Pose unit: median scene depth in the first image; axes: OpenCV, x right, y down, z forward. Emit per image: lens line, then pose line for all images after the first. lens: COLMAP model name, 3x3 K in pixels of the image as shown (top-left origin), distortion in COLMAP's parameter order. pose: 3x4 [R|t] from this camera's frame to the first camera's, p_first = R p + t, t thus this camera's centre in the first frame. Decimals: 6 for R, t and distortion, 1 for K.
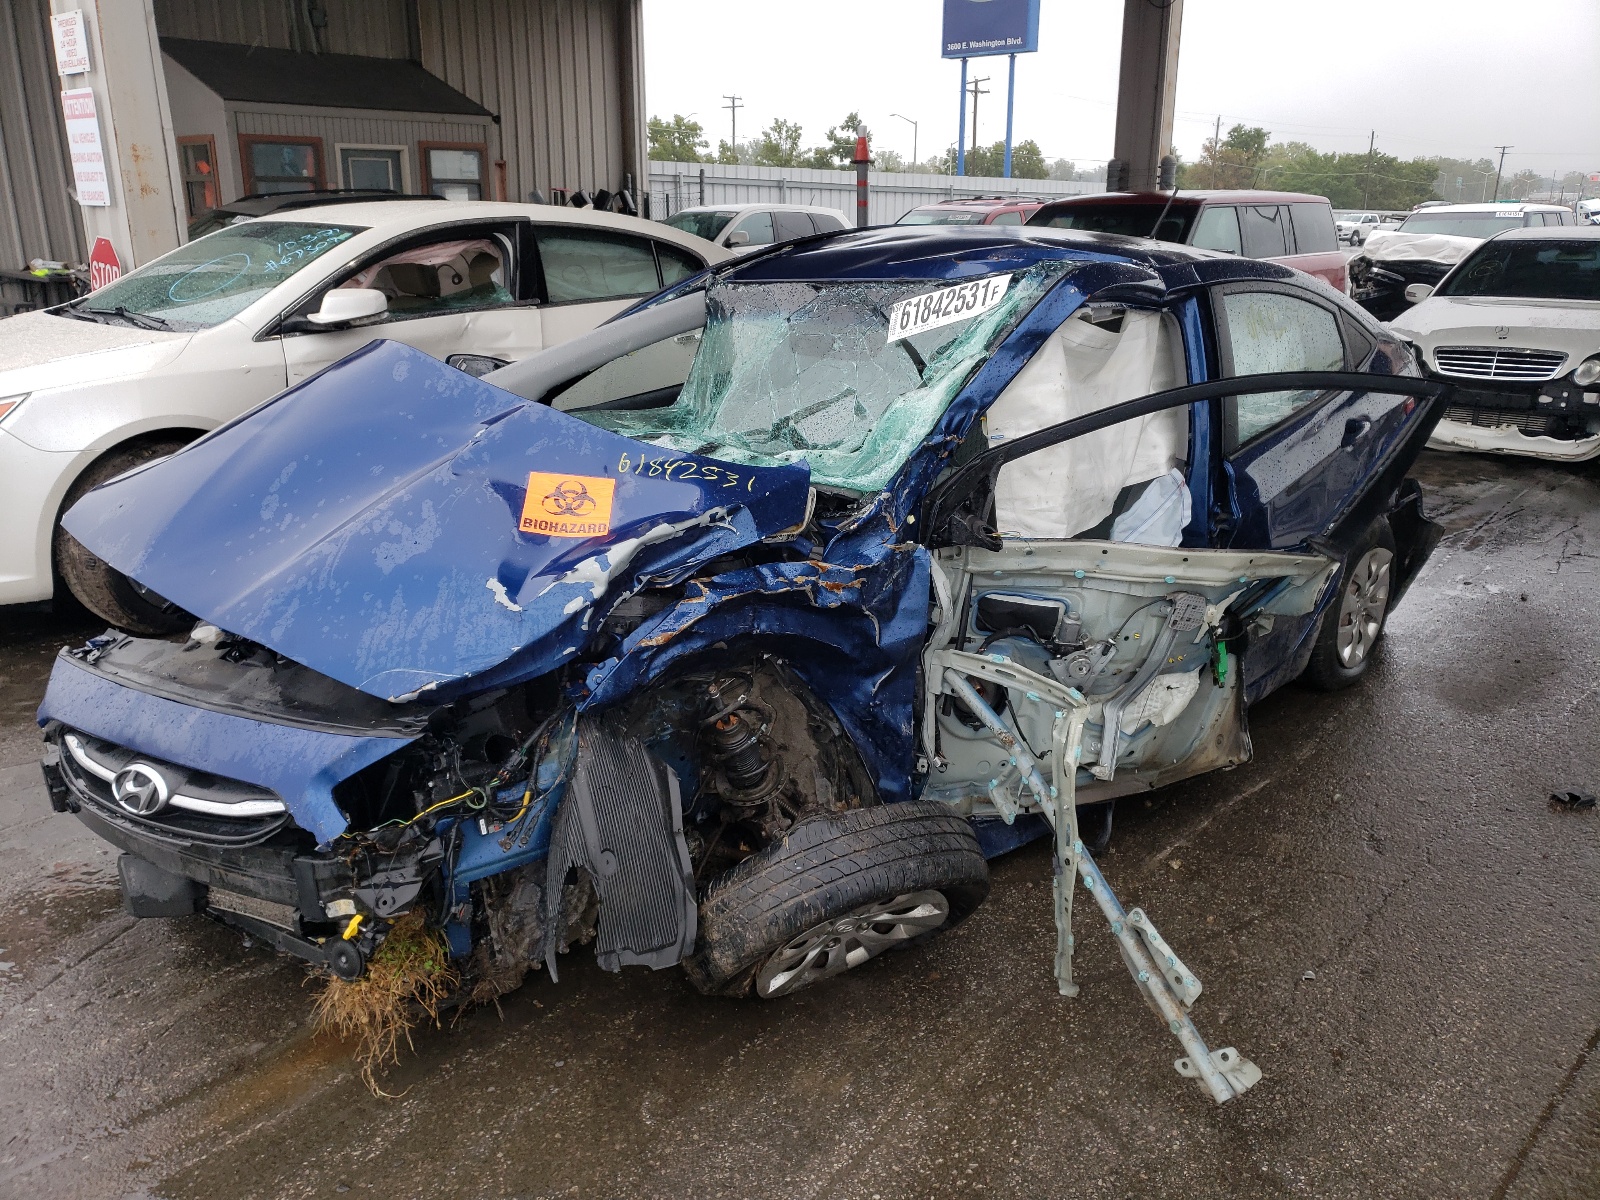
lens RADIAL K [[1219.3, 0, 800.0], [0, 1219.3, 600.0], [0, 0, 1]] dist [0.000751, -0.005252]
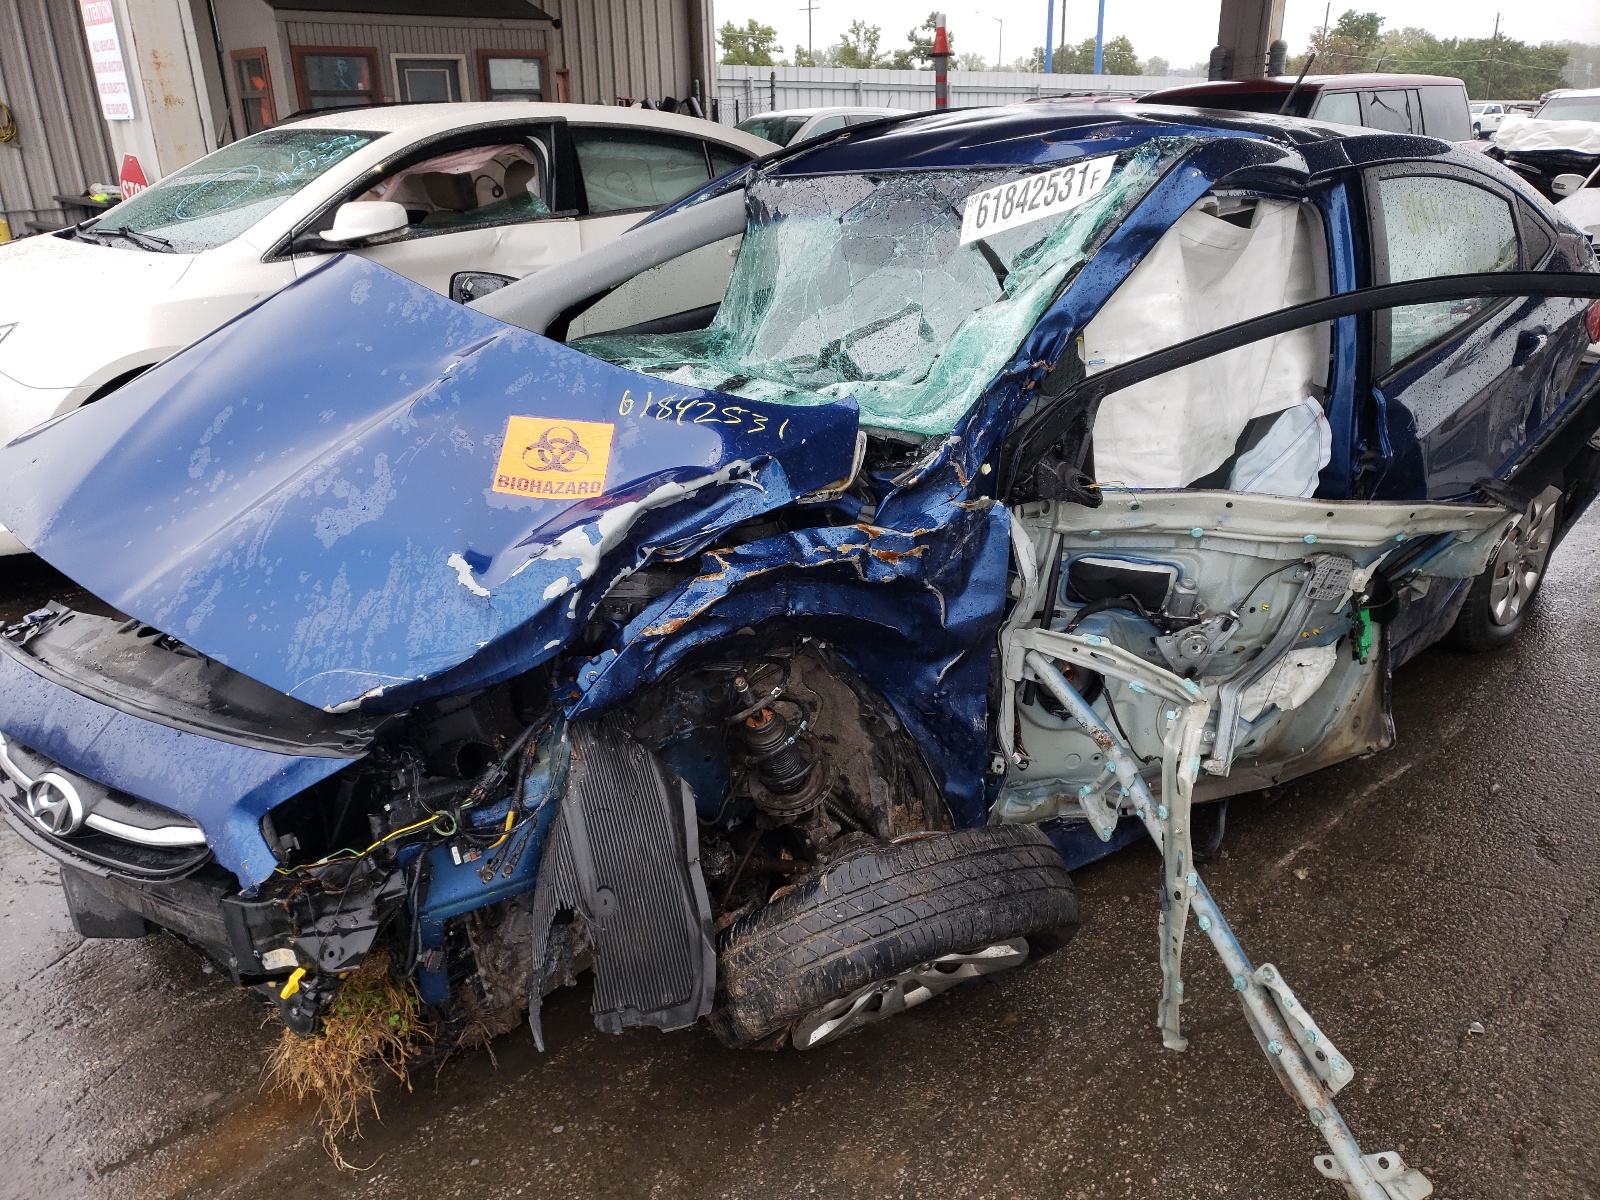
lens RADIAL K [[1183.1, 0, 802.9], [0, 1183.1, 607.9], [0, 0, 1]] dist [-0.003201, 0.009708]
pose [[0.997682, 0.000968, -0.068036, 0.022111], [0.004338, 0.996960, 0.077798, -0.033858], [0.067904, -0.077913, 0.994645, 0.197174]]
